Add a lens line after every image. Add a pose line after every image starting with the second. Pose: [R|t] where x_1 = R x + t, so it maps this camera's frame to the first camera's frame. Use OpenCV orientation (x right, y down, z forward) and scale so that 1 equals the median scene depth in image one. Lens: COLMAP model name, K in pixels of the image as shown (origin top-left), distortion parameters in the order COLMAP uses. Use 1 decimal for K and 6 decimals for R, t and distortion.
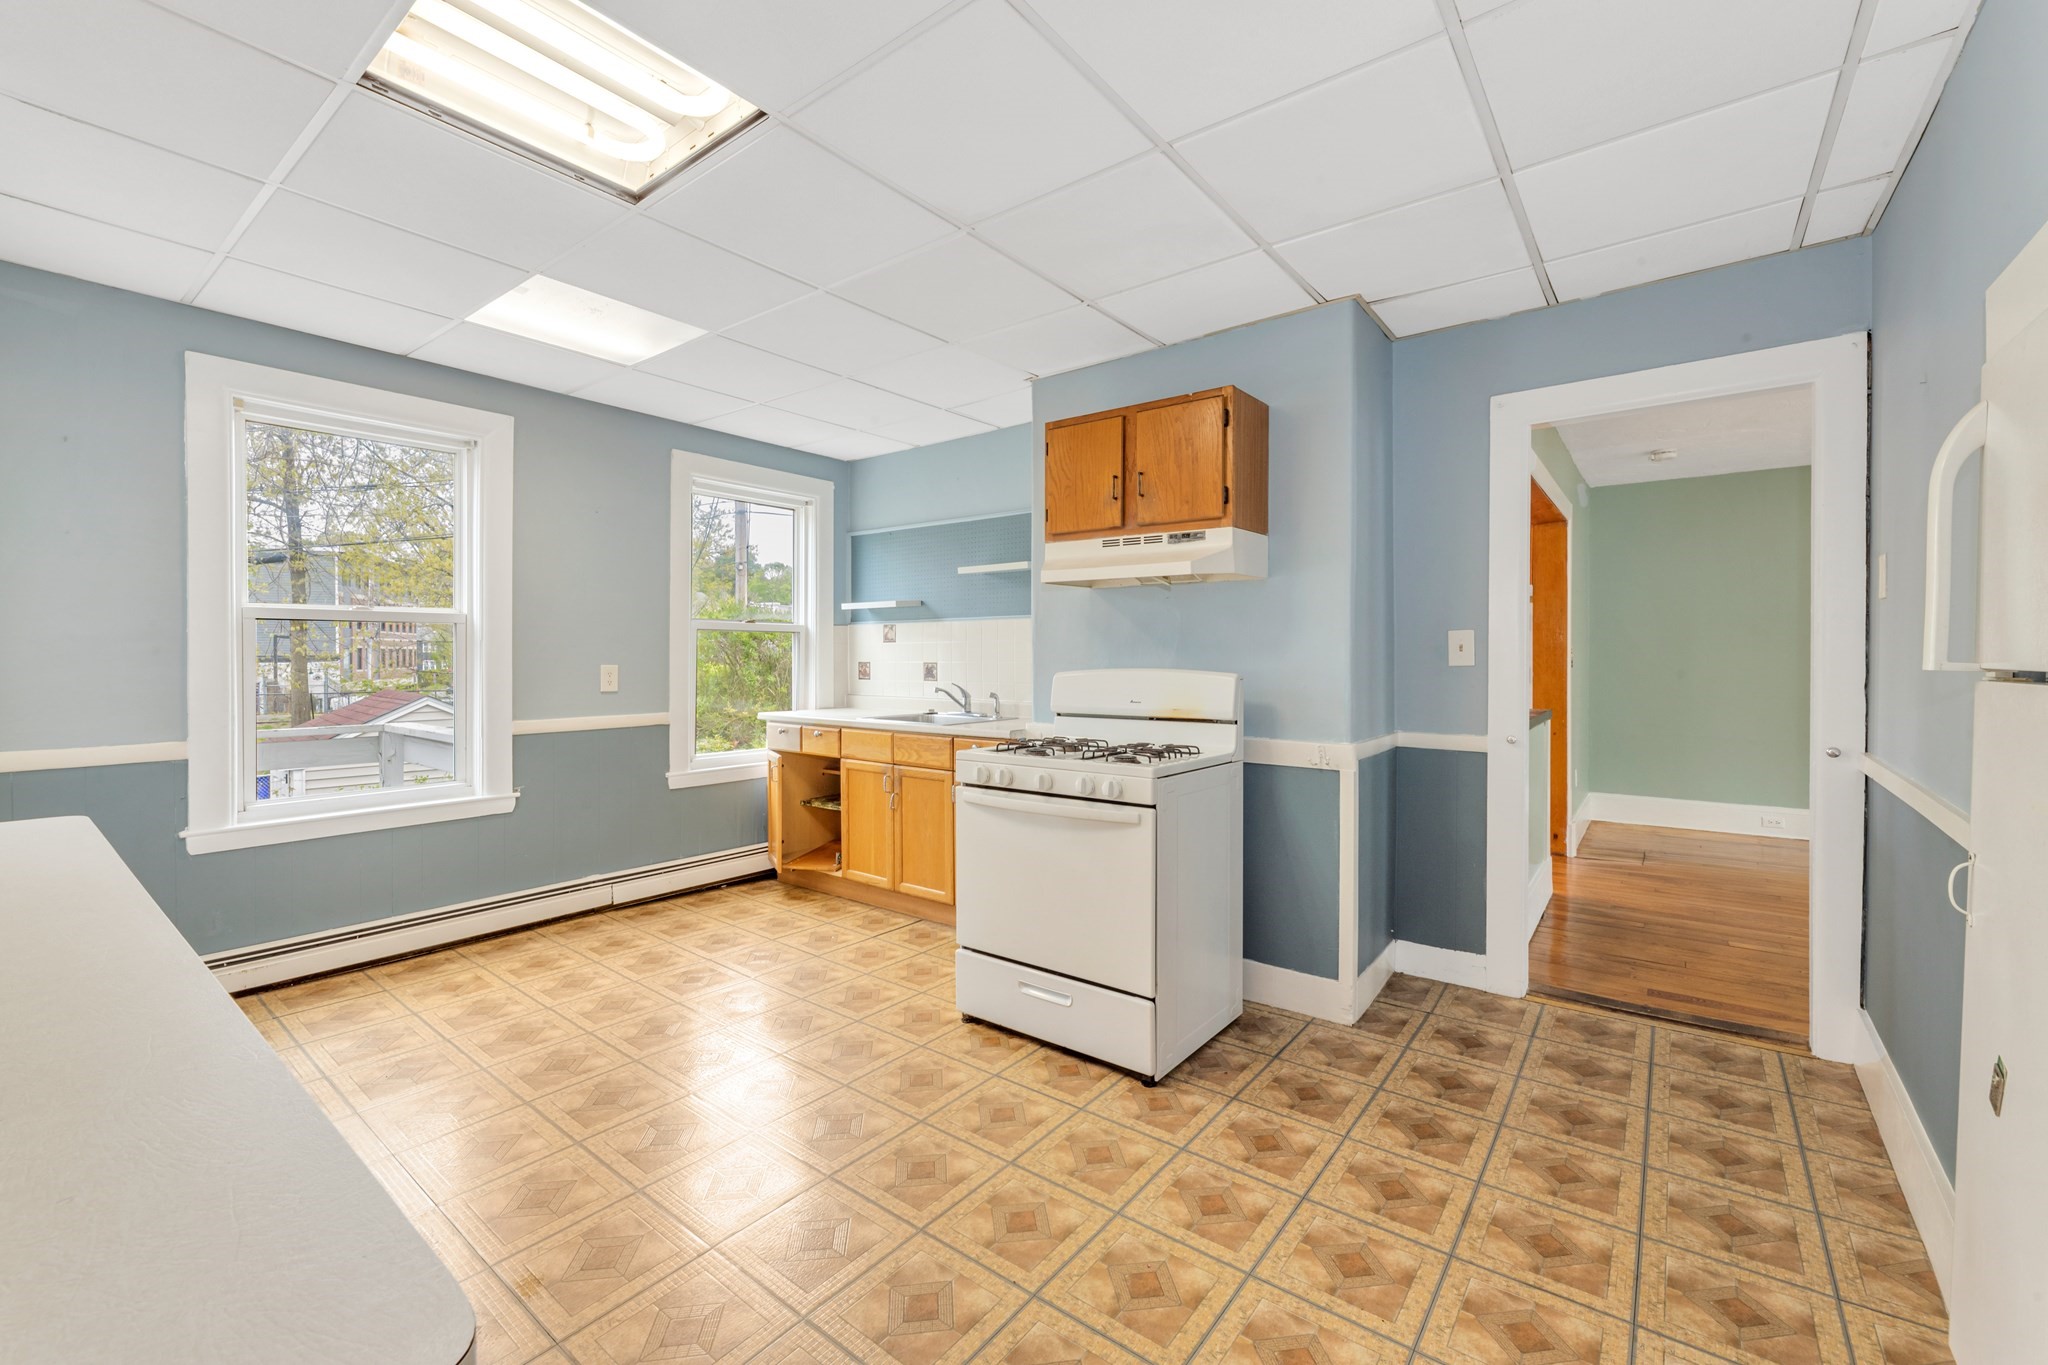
lens RADIAL K [[843.1, 0, 1022.5], [0, 843.1, 662.0], [0, 0, 1]] dist [-0.012538, 0.000057]
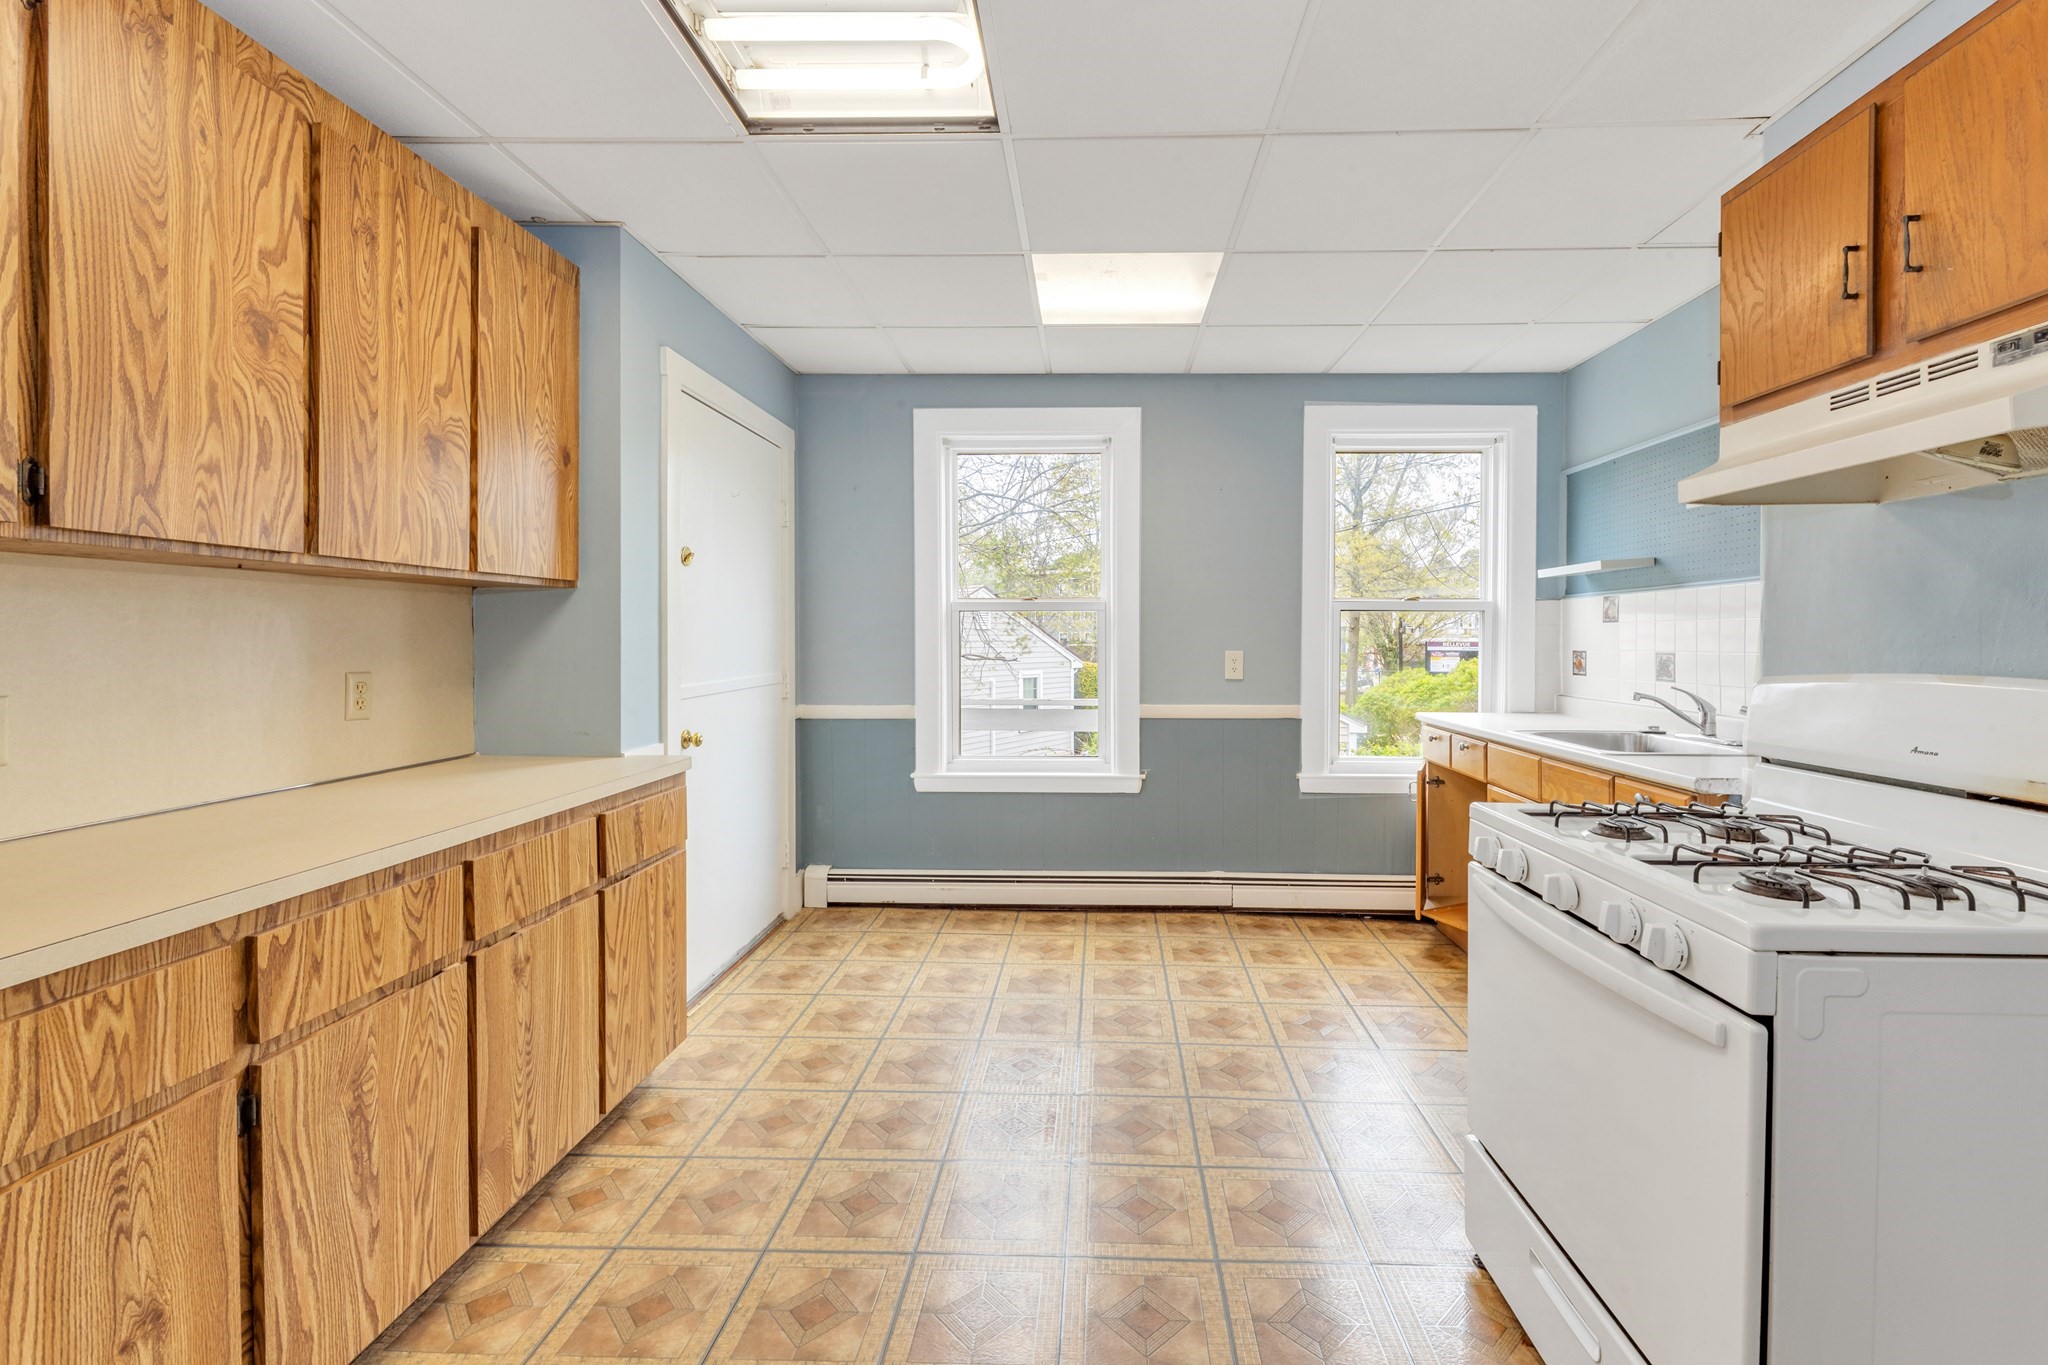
lens RADIAL K [[861.5, 0, 1034.4], [0, 861.5, 643.9], [0, 0, 1]] dist [-0.000239, -0.000496]
pose [[0.592193, 0.005543, -0.805777, 0.164503], [-0.007915, 0.999968, 0.001062, -0.003578], [0.805757, 0.005749, 0.592218, 0.275064]]
